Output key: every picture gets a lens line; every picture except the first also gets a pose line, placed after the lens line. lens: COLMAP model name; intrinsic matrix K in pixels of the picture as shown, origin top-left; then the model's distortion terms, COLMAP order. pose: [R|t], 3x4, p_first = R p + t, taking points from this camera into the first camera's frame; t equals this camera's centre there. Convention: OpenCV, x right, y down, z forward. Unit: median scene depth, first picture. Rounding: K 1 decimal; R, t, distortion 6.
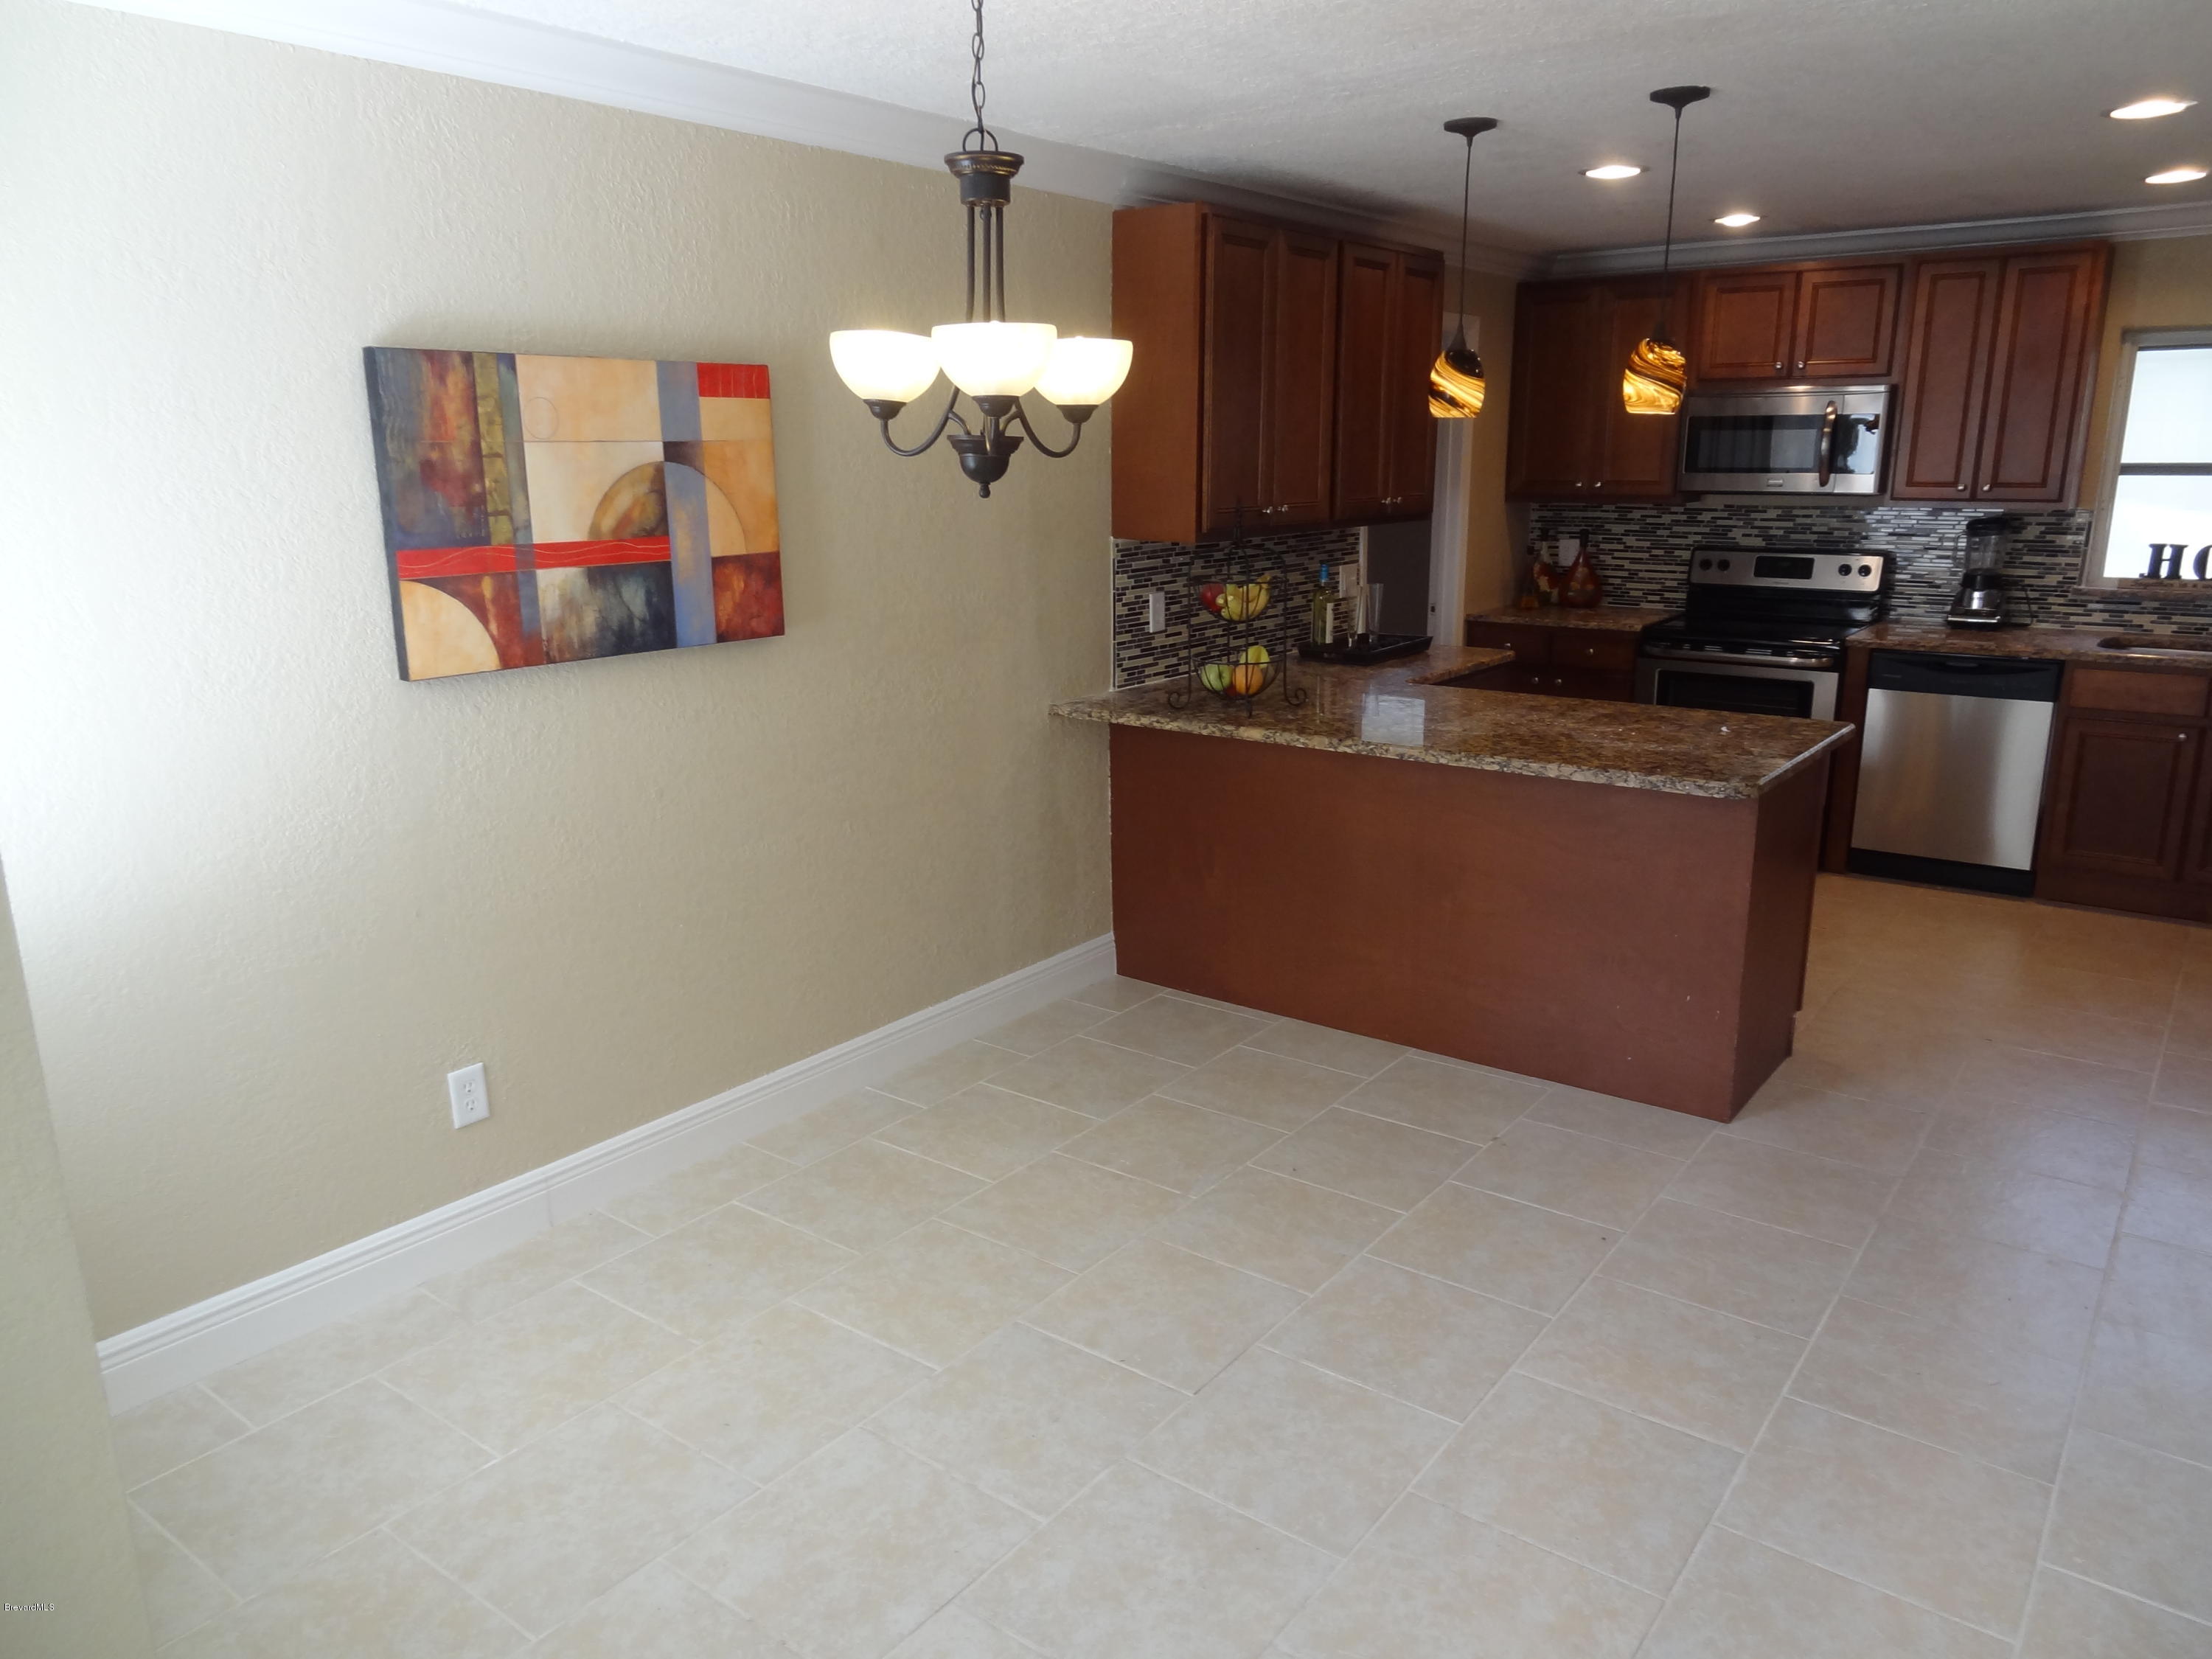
lens RADIAL K [[1547.8, 0, 1104.3], [0, 1547.8, 828.2], [0, 0, 1]] dist [-0.000204, 0.009128]
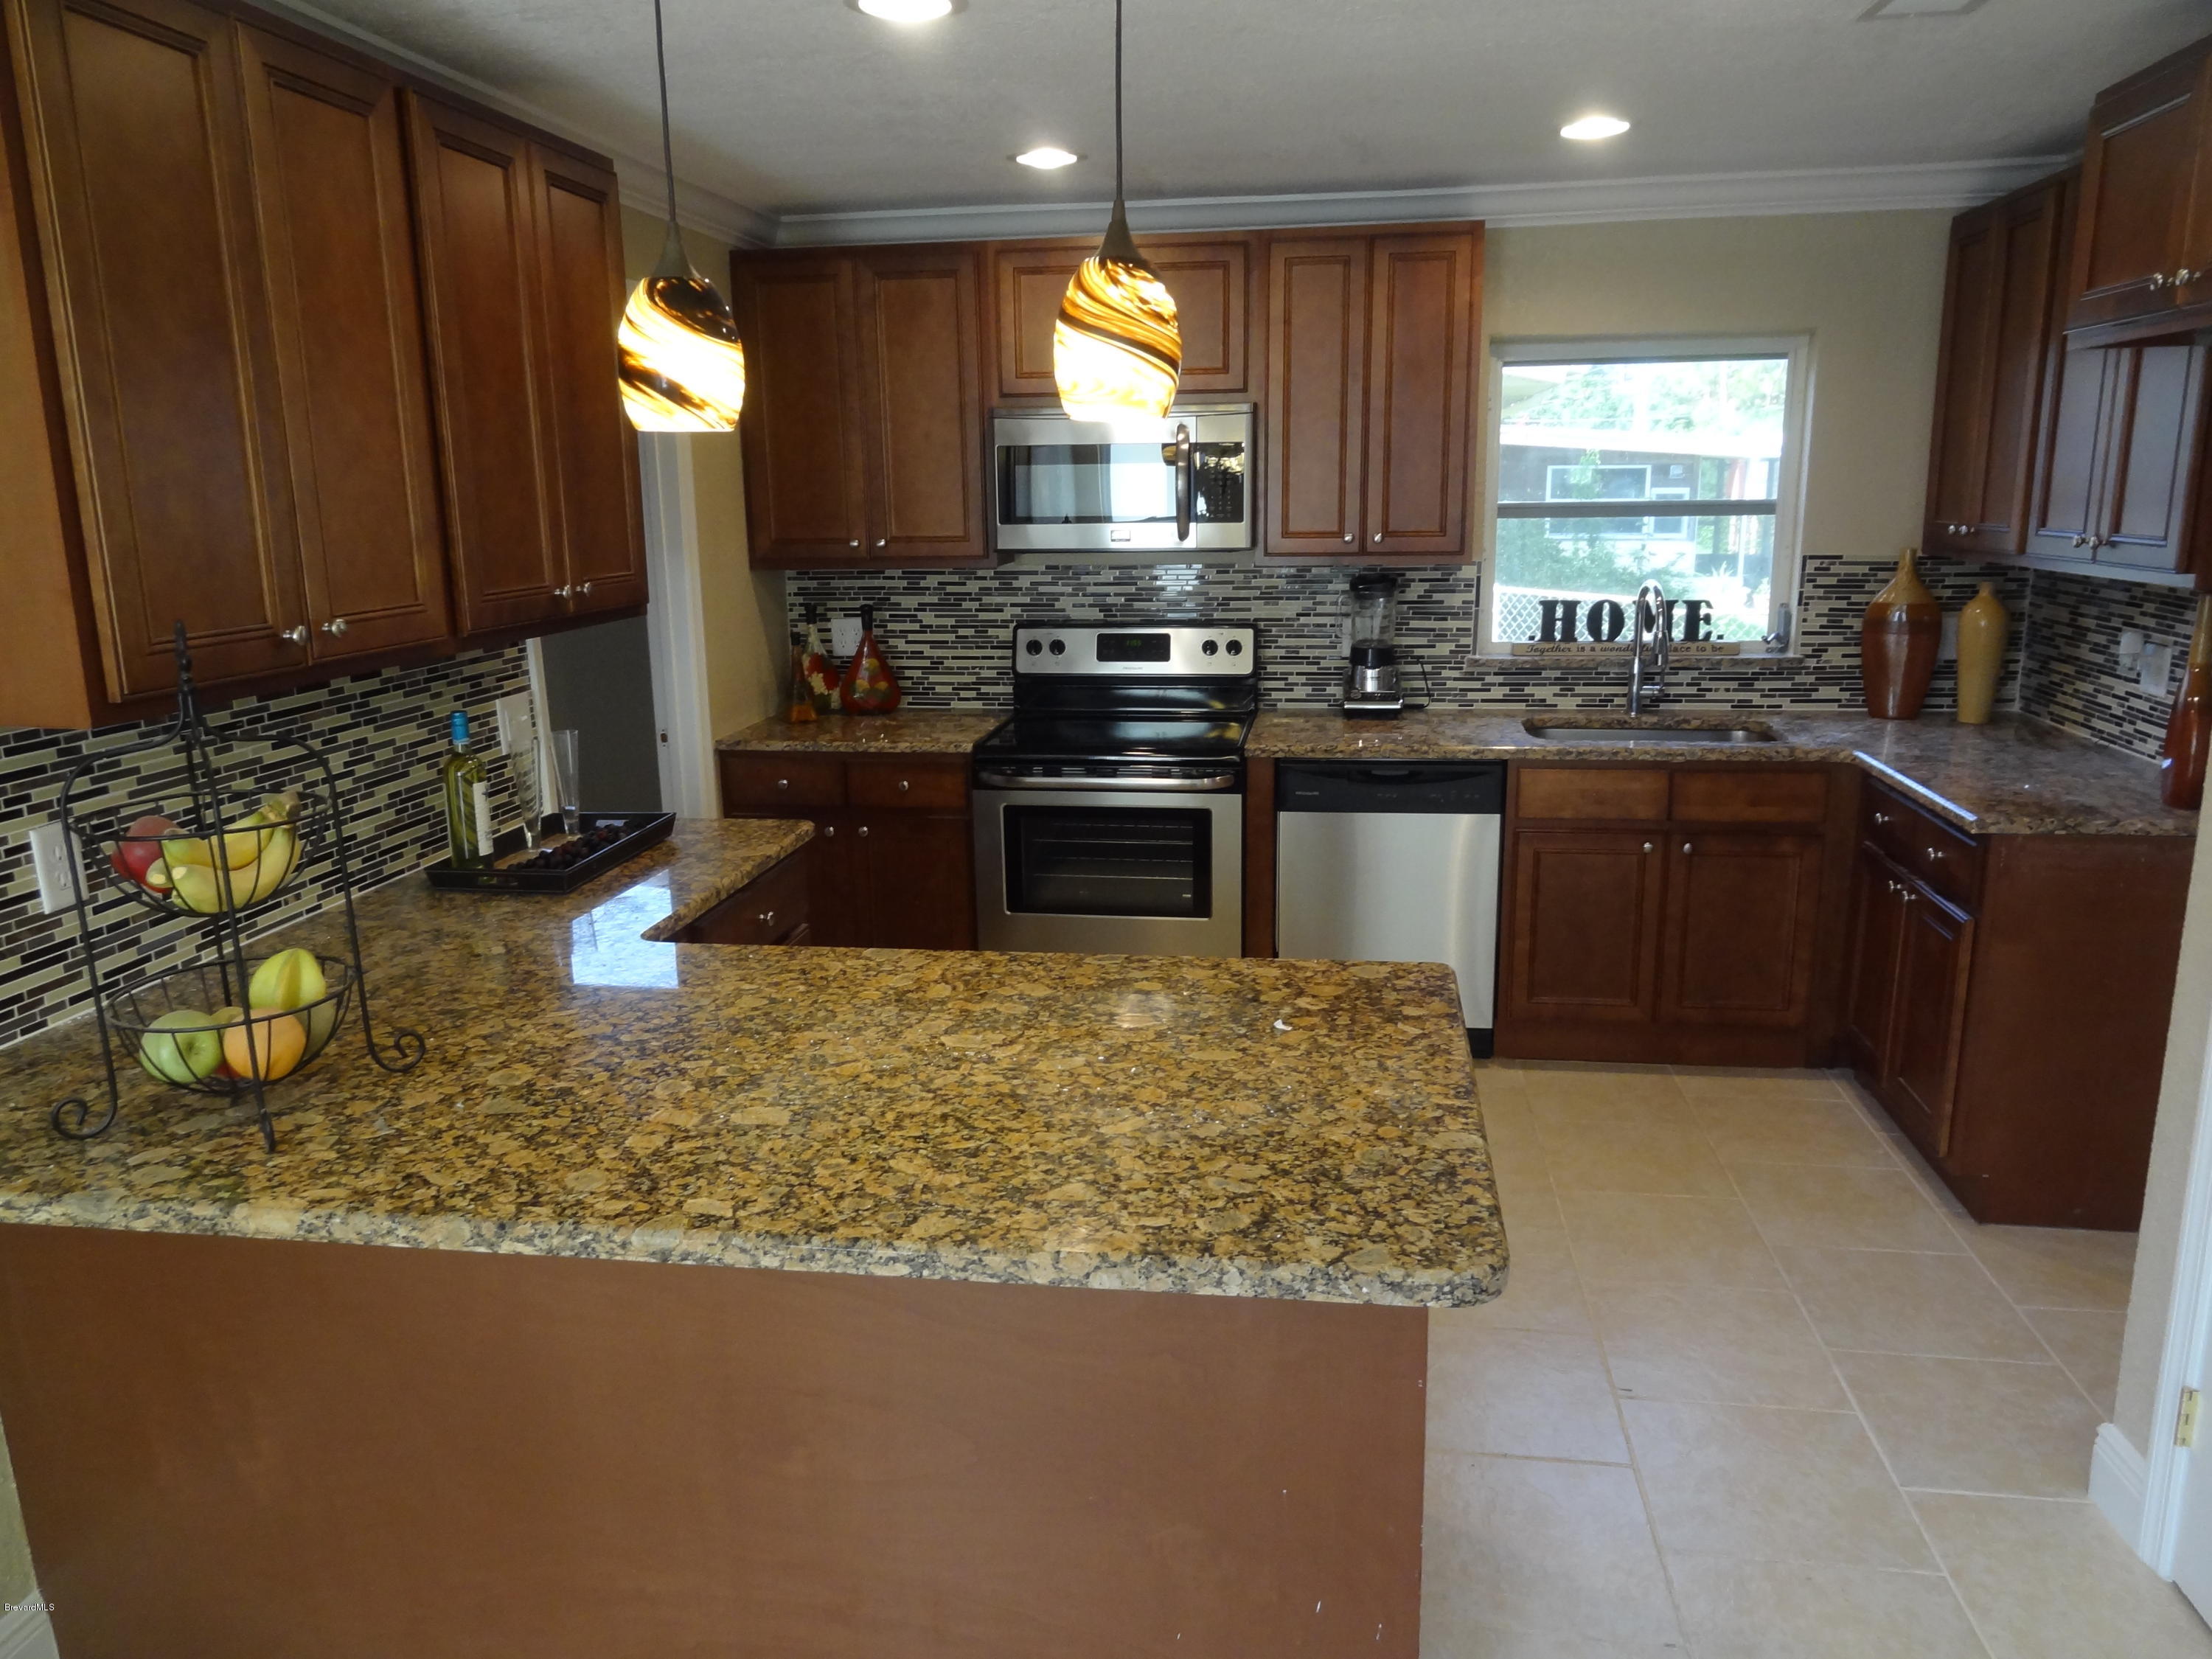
lens RADIAL K [[1547.8, 0, 1110.8], [0, 1547.8, 826.7], [0, 0, 1]] dist [-0.000204, 0.009128]
pose [[0.877279, -0.112446, 0.466623, 0.127787], [0.124785, 0.992174, 0.004491, -0.156828], [-0.463476, 0.054288, 0.884445, 0.627787]]
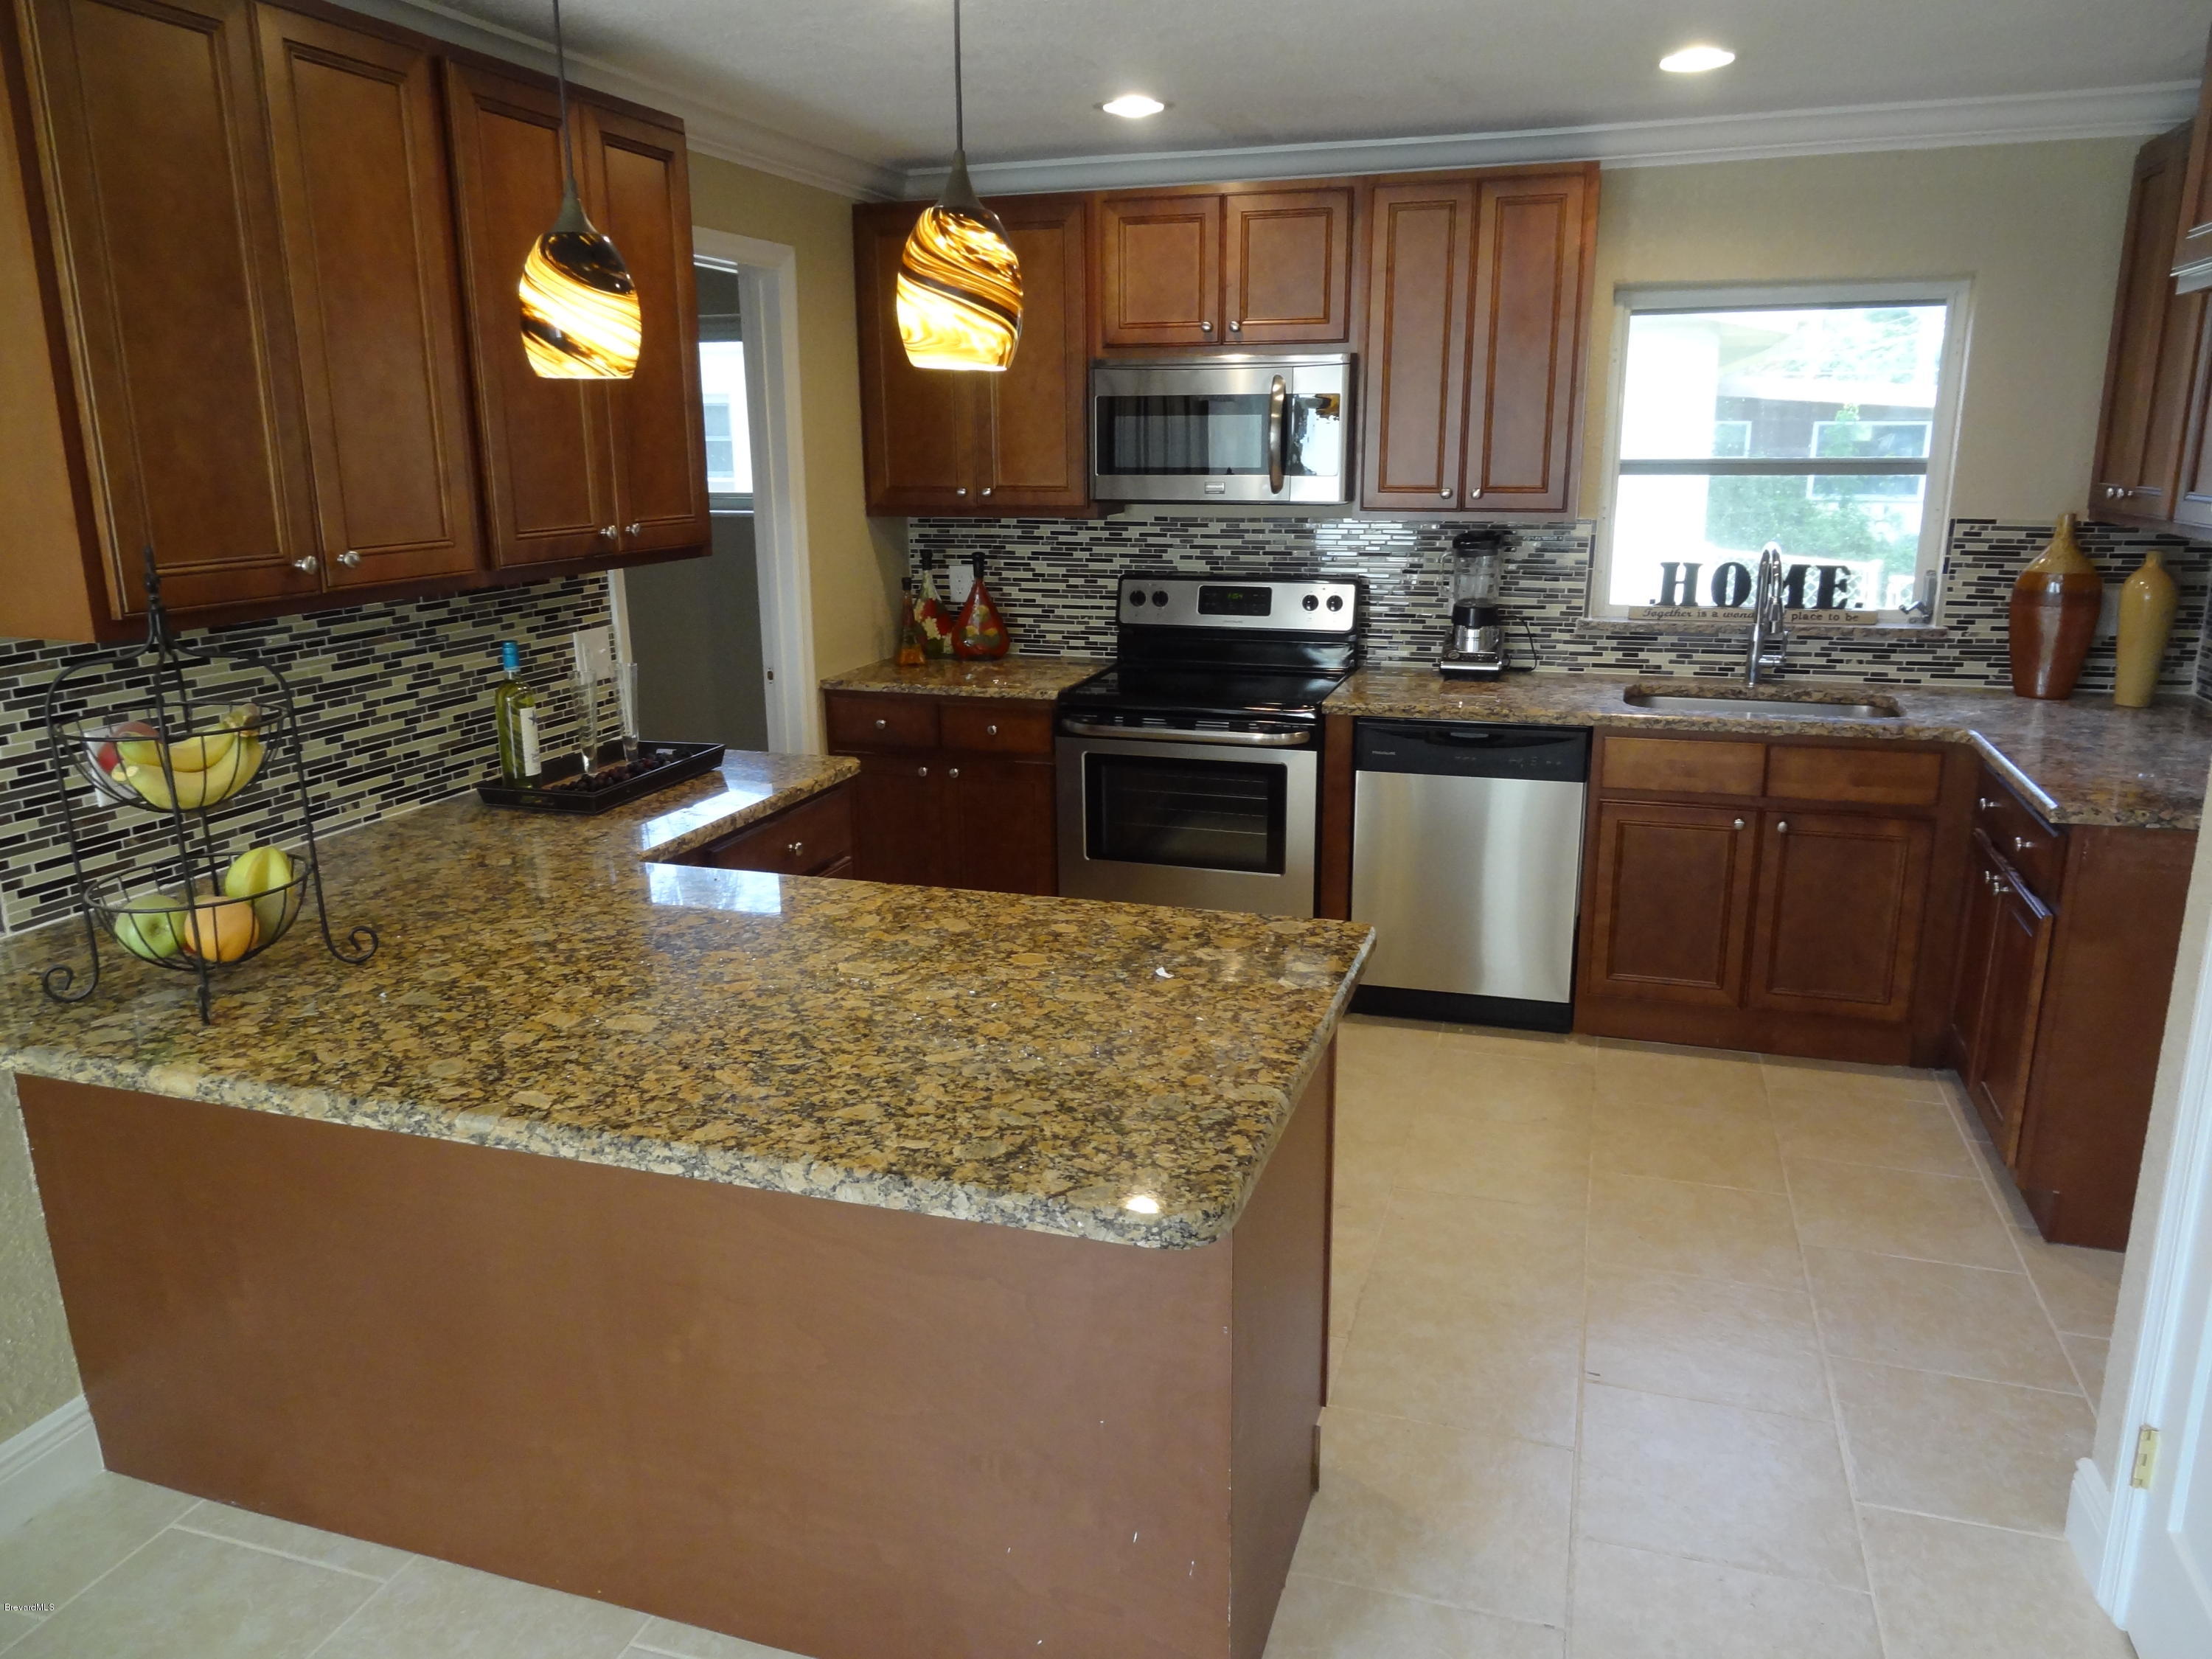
lens RADIAL K [[1547.8, 0, 1115.5], [0, 1547.8, 826.9], [0, 0, 1]] dist [-0.000204, 0.009128]
pose [[0.944069, -0.081743, 0.319456, 0.247386], [0.080474, 0.996608, 0.017195, -0.138877], [-0.319778, 0.009474, 0.947445, 0.563671]]
